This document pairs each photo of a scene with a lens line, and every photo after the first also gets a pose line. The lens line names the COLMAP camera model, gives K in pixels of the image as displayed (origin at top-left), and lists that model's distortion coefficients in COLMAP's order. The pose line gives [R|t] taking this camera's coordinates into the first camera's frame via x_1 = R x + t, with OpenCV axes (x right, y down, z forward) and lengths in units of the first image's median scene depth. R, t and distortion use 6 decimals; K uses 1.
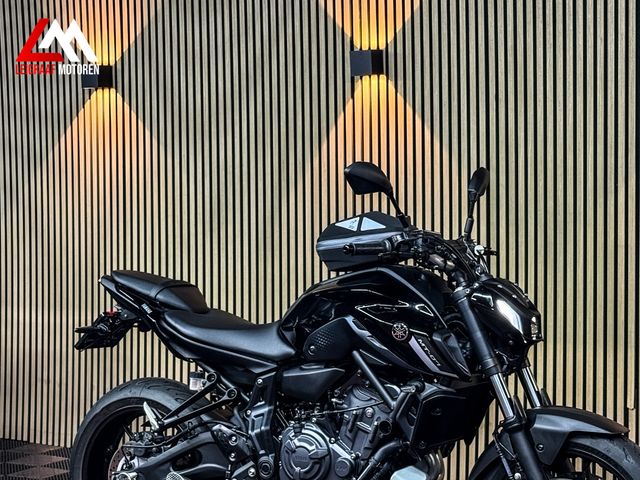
lens RADIAL K [[1369.6, 0, 325.6], [0, 1369.6, 229.5], [0, 0, 1]] dist [0.162751, 0.000000]
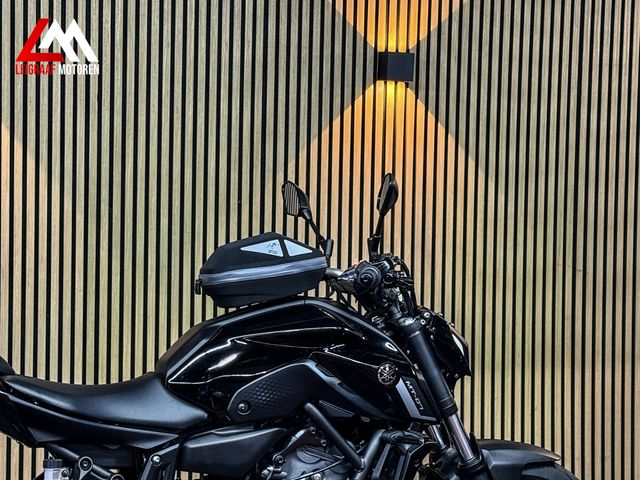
lens RADIAL K [[1369.6, 0, 331.7], [0, 1369.6, 229.2], [0, 0, 1]] dist [0.162751, 0.000000]
pose [[0.649793, -0.005493, 0.760091, -0.444769], [0.014567, 0.999880, -0.005227, -0.008039], [-0.759972, 0.014469, 0.649795, 0.344774]]
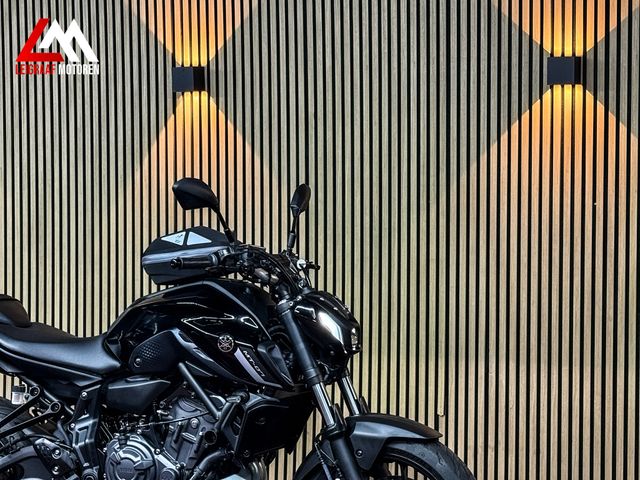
lens RADIAL K [[1369.6, 0, 319.5], [0, 1369.6, 233.8], [0, 0, 1]] dist [0.162751, 0.000000]
pose [[0.991013, 0.004160, 0.133701, -0.010130], [-0.003298, 0.999972, -0.006668, -0.000807], [-0.133726, 0.006167, 0.990999, -0.020196]]
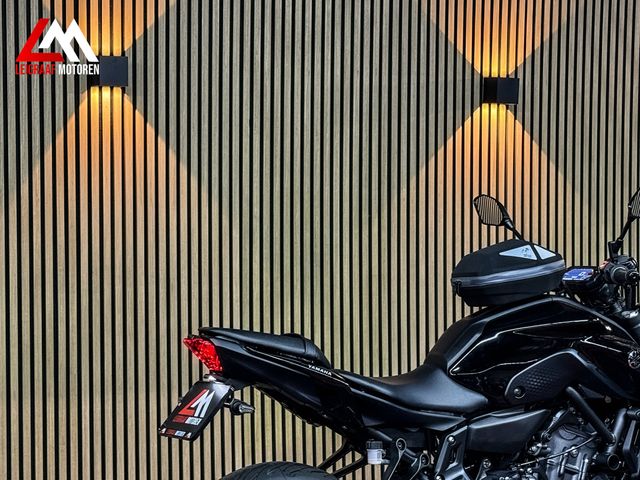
lens RADIAL K [[1369.6, 0, 330.2], [0, 1369.6, 233.1], [0, 0, 1]] dist [0.162751, 0.000000]
pose [[0.535562, -0.012049, 0.844410, -0.646903], [0.040401, 0.999119, -0.011367, -0.009287], [-0.843529, 0.040203, 0.535576, 0.475031]]
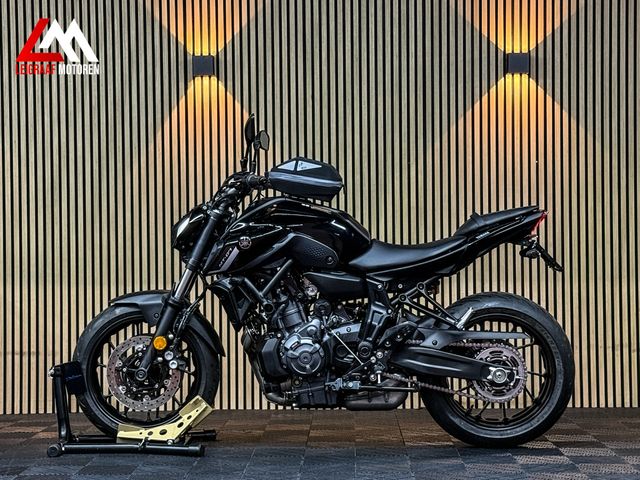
lens RADIAL K [[1369.6, 0, 318.6], [0, 1369.6, 245.4], [0, 0, 1]] dist [0.162751, 0.000000]
pose [[0.866523, -0.005079, 0.499111, -0.534002], [0.028592, 0.998811, -0.039475, 0.098172], [-0.498317, 0.048476, 0.865639, -0.123255]]
